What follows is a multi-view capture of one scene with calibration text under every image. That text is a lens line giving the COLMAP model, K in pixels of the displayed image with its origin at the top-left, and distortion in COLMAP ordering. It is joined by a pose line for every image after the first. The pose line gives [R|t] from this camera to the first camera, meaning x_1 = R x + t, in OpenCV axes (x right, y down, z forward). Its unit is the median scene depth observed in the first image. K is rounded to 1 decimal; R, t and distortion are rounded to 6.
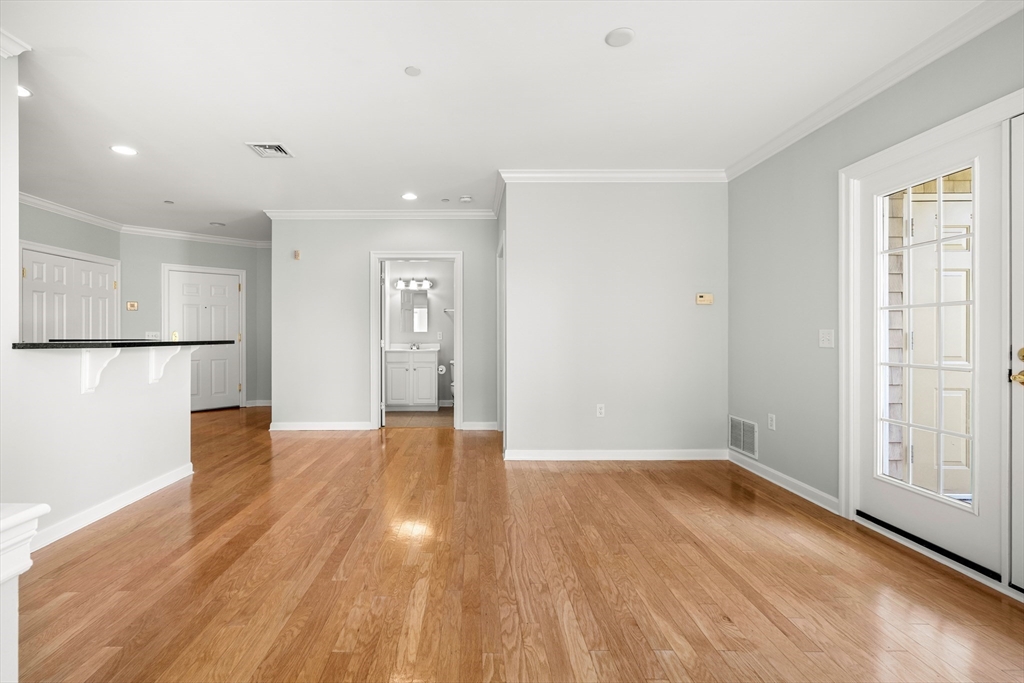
lens RADIAL K [[456.0, 0, 485.7], [0, 456.0, 340.8], [0, 0, 1]] dist [0.021794, 0.000089]
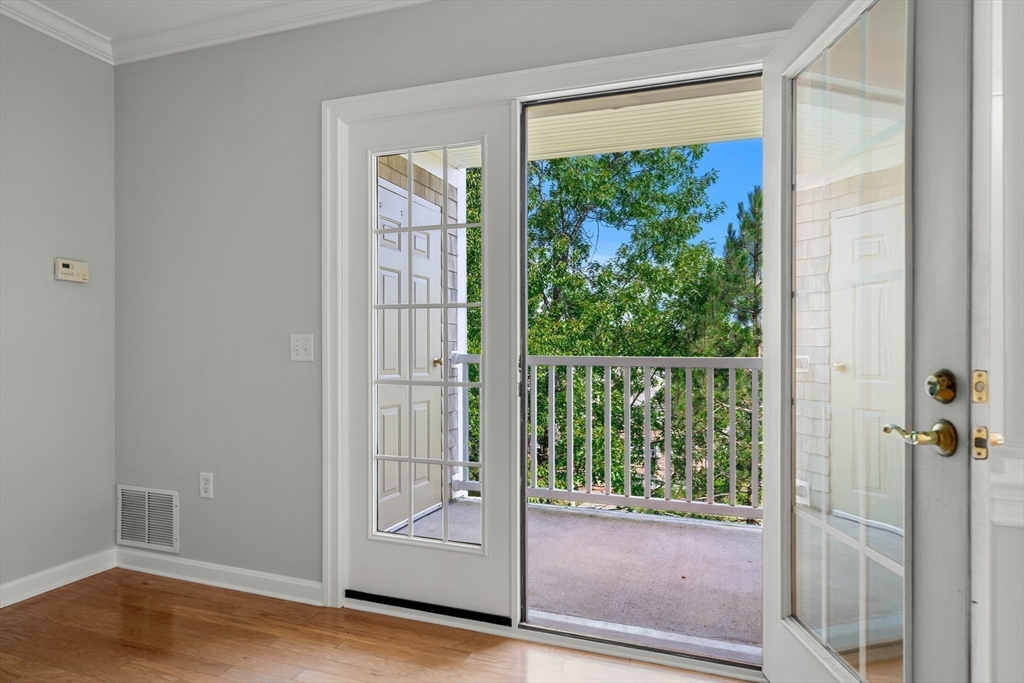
lens RADIAL K [[607.5, 0, 509.1], [0, 607.5, 350.9], [0, 0, 1]] dist [0.000123, 0.000682]
pose [[0.369129, -0.000445, 0.929378, 0.029035], [0.002965, 0.999995, -0.000699, 0.001155], [-0.929373, 0.003013, 0.369128, 0.389587]]
